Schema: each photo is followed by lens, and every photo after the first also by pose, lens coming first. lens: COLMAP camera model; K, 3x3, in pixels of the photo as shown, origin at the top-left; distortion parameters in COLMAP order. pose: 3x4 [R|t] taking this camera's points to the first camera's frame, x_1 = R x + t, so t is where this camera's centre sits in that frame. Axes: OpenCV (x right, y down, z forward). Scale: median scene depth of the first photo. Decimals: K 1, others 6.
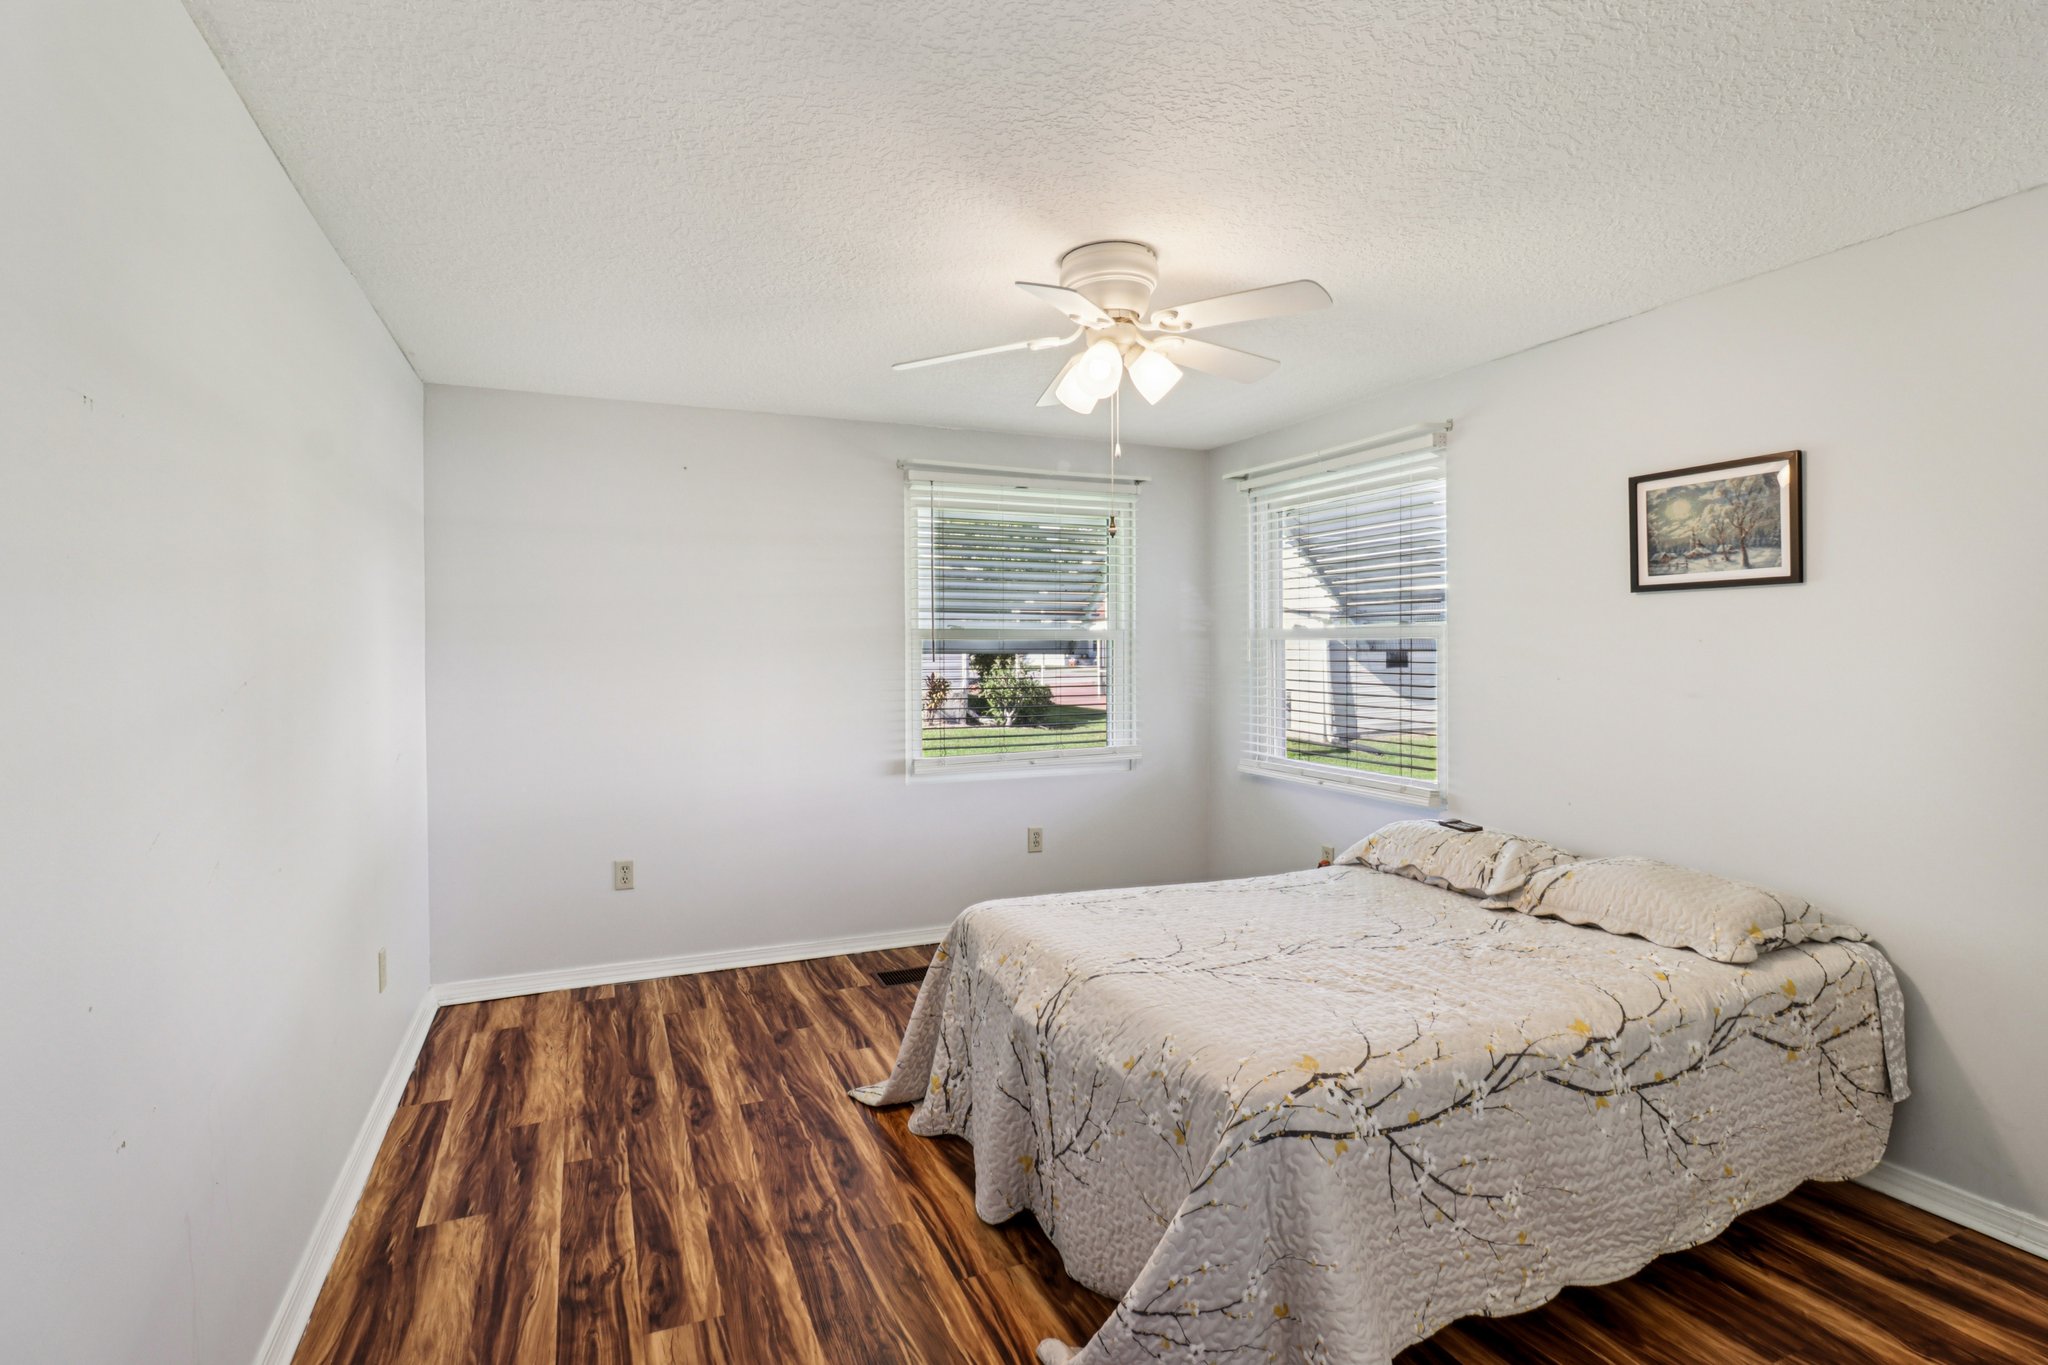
lens RADIAL K [[1021.9, 0, 1028.4], [0, 1021.9, 649.1], [0, 0, 1]] dist [-0.010228, -0.015220]
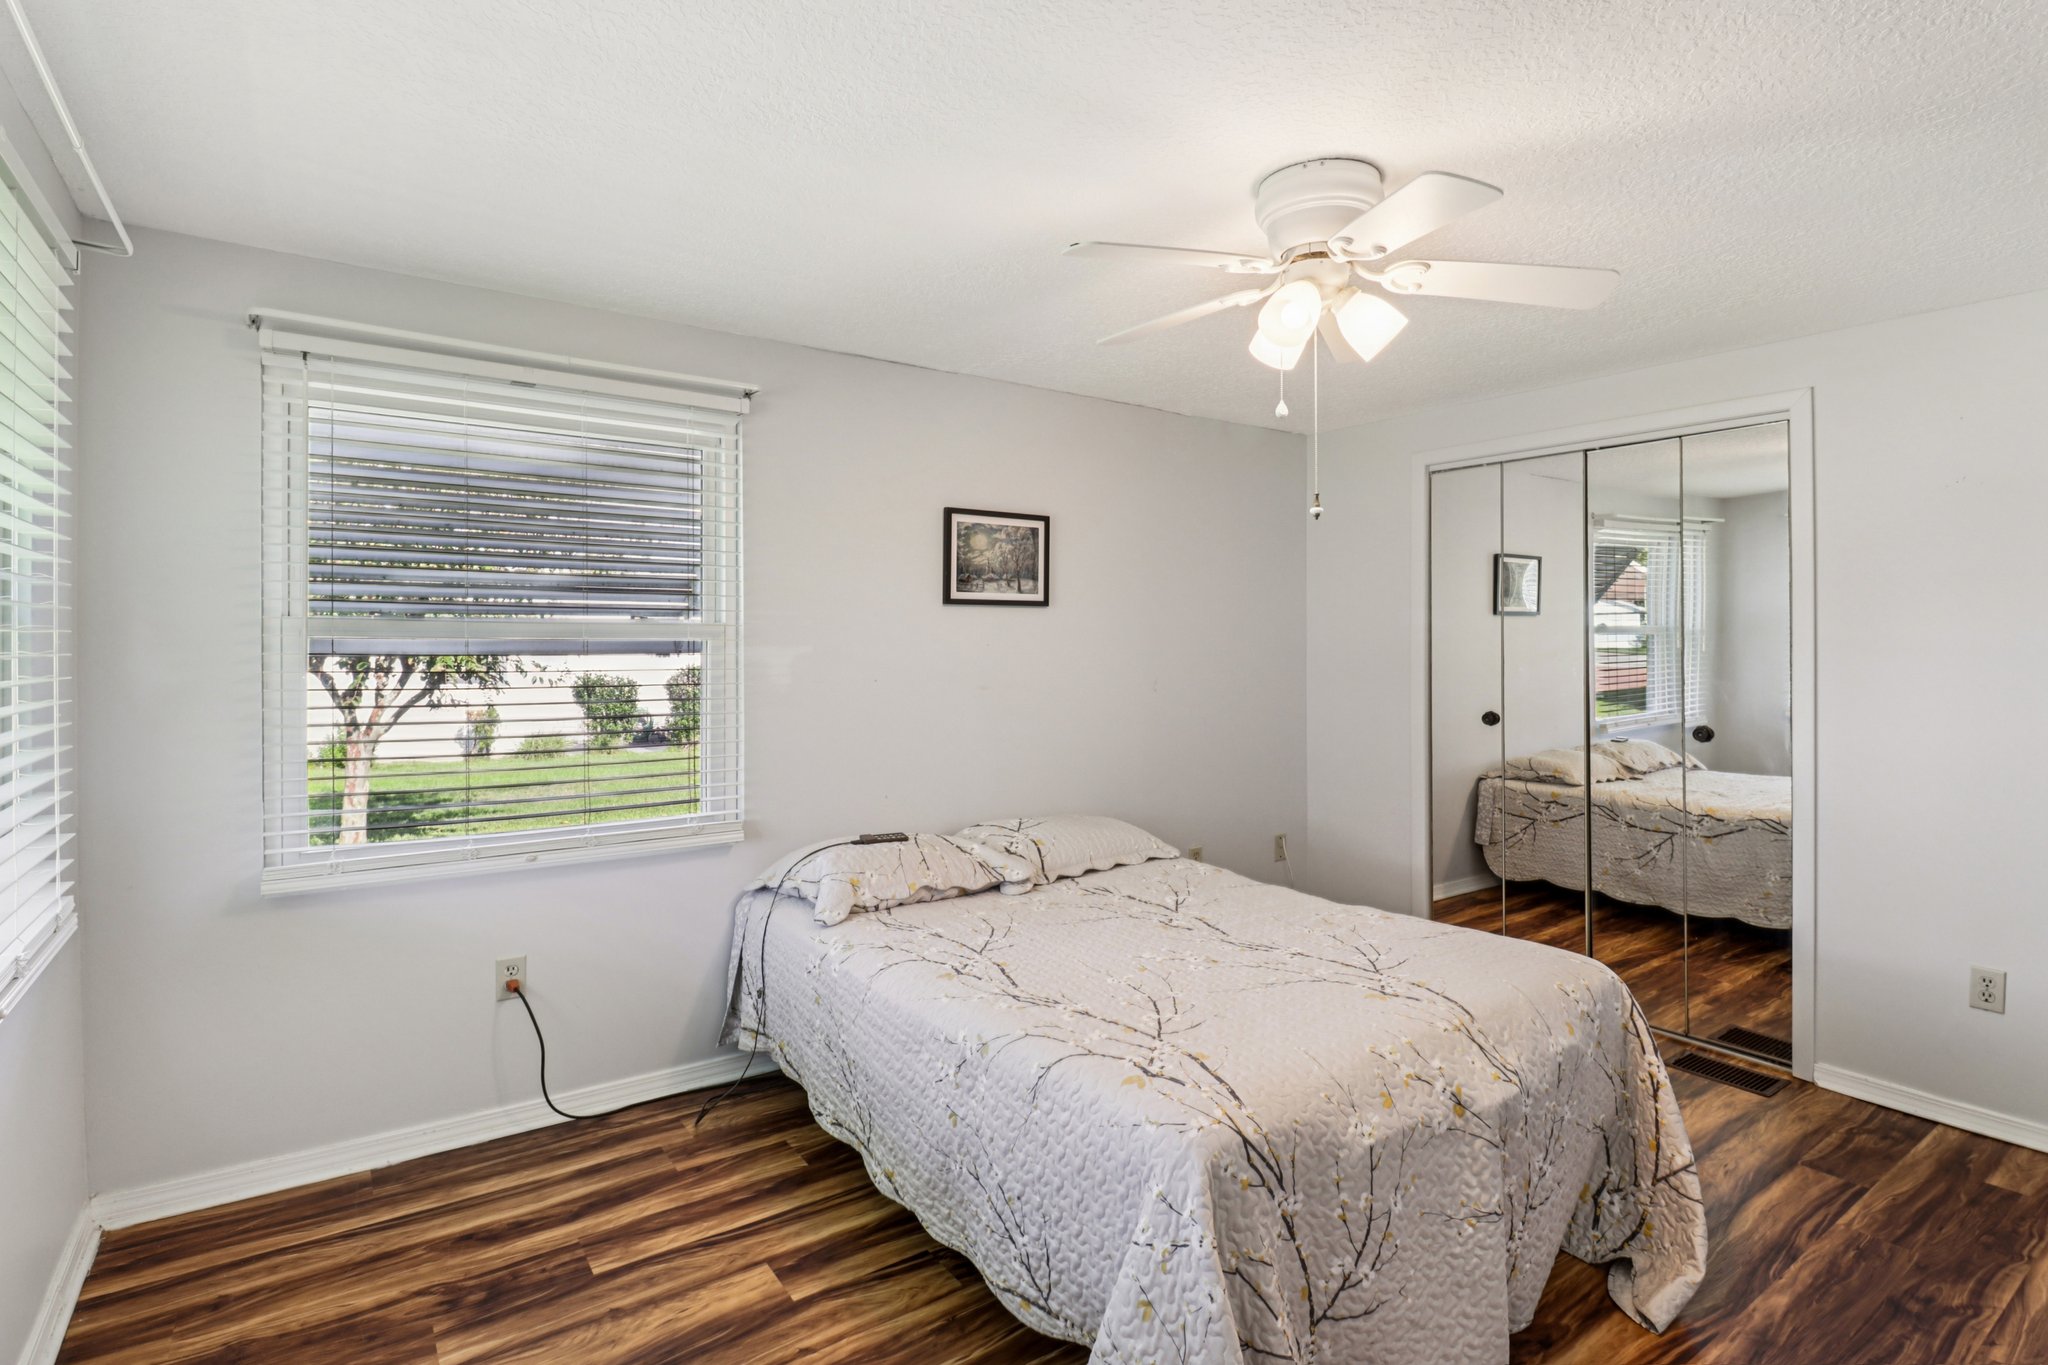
lens RADIAL K [[968.1, 0, 1008.5], [0, 968.1, 645.7], [0, 0, 1]] dist [-0.015639, -0.005925]
pose [[-0.186683, -0.005176, 0.982407, -0.585517], [-0.001062, 0.999987, 0.005067, -0.014997], [-0.982420, -0.000097, -0.186686, 1.266435]]
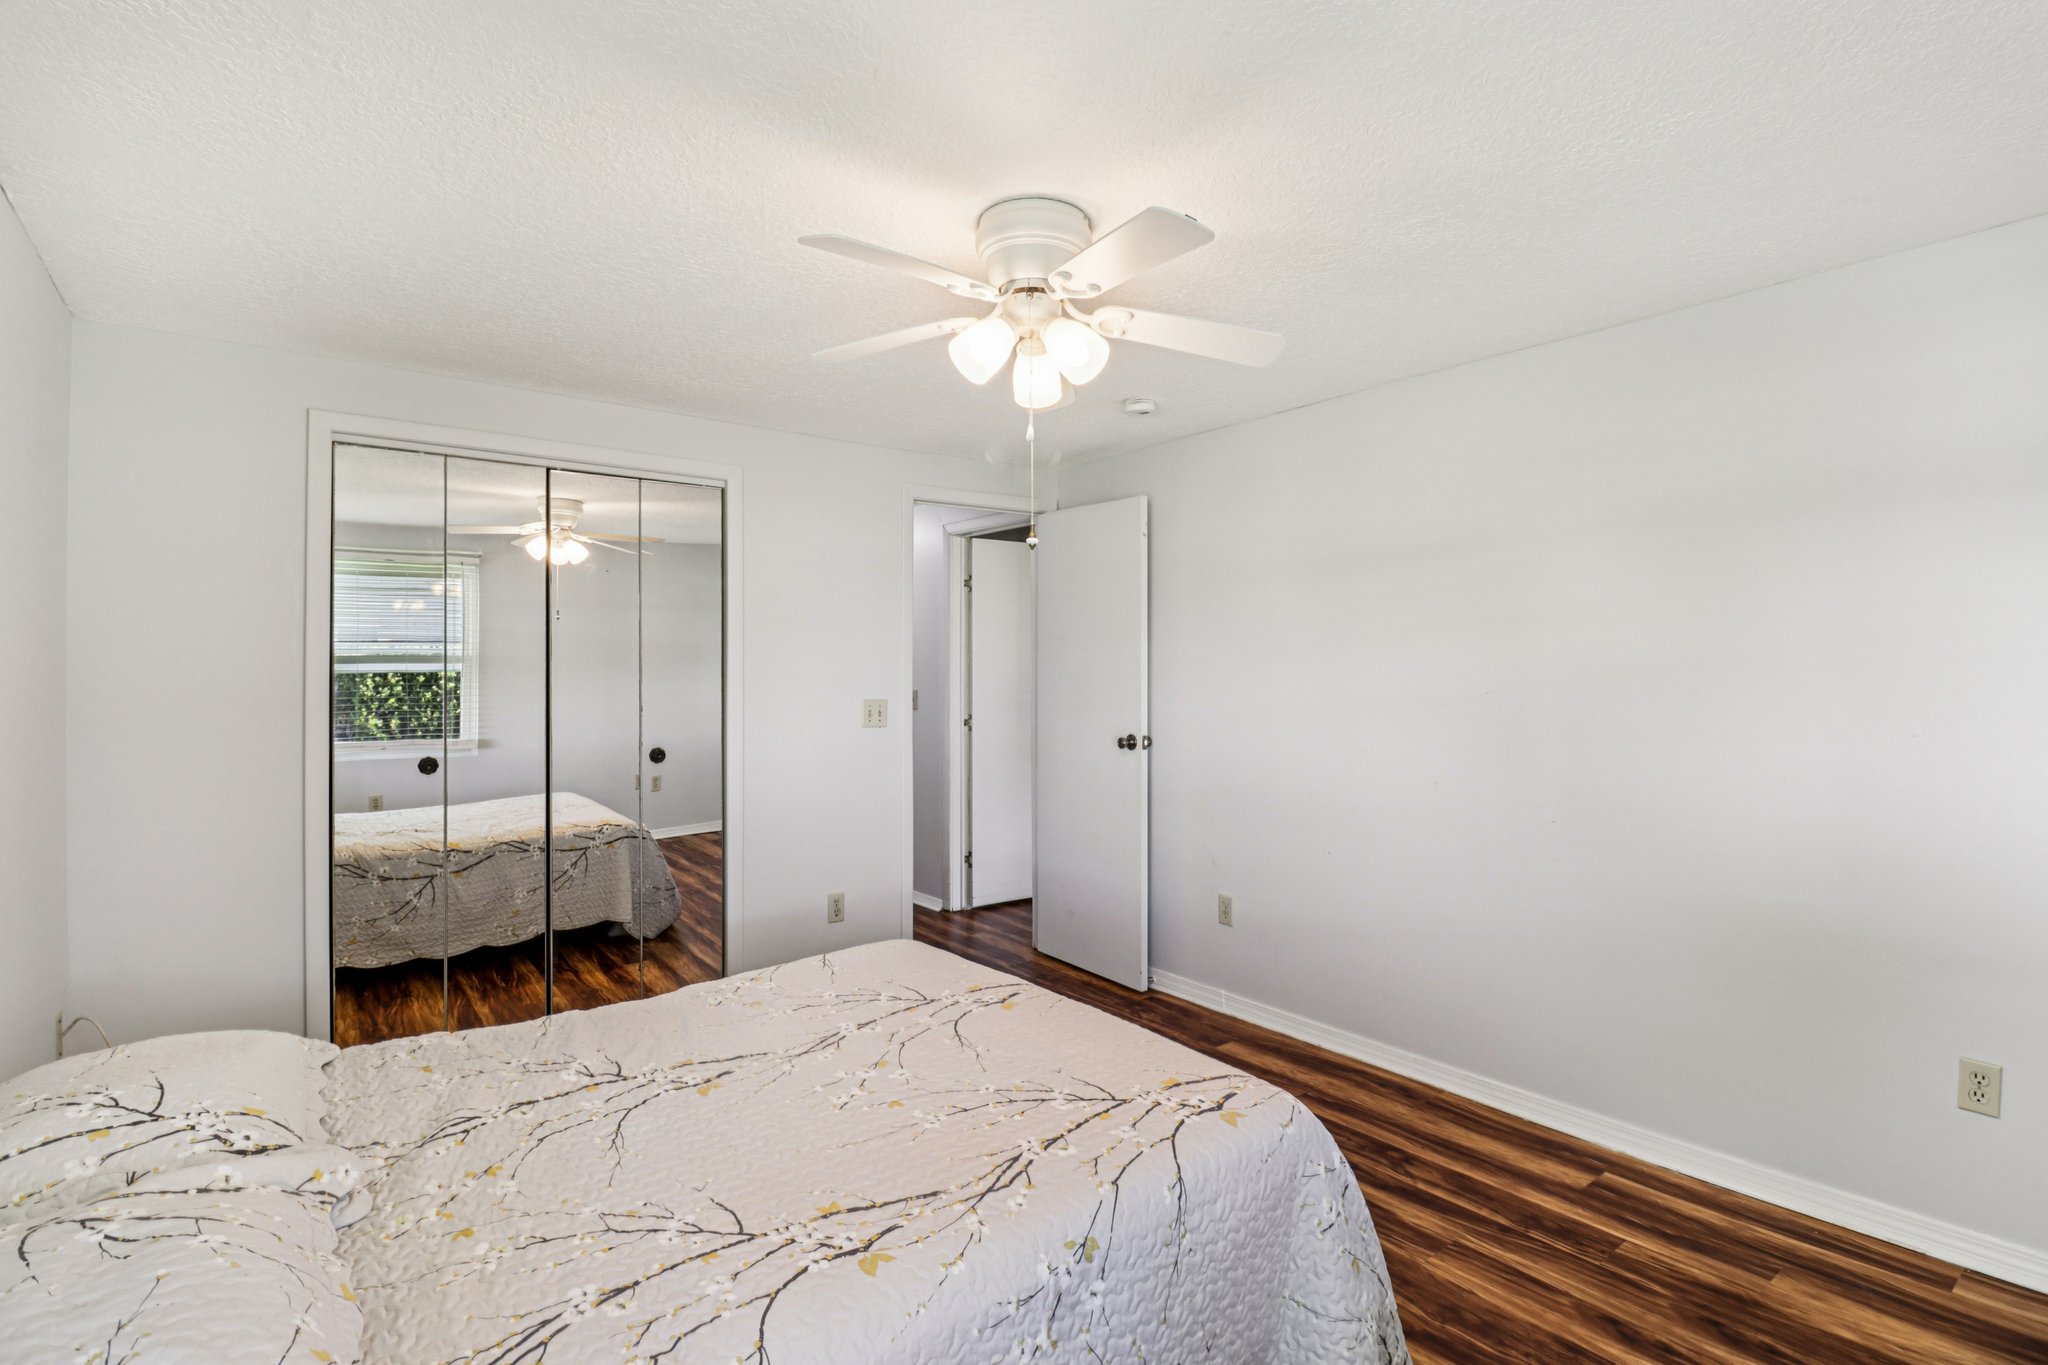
lens RADIAL K [[1021.9, 0, 1028.4], [0, 1021.9, 649.1], [0, 0, 1]] dist [-0.010228, -0.015220]
pose [[-0.973549, 0.007785, -0.228348, 0.253153], [0.011230, 0.999842, -0.013791, -0.017654], [0.228204, -0.015990, -0.973482, 1.657161]]
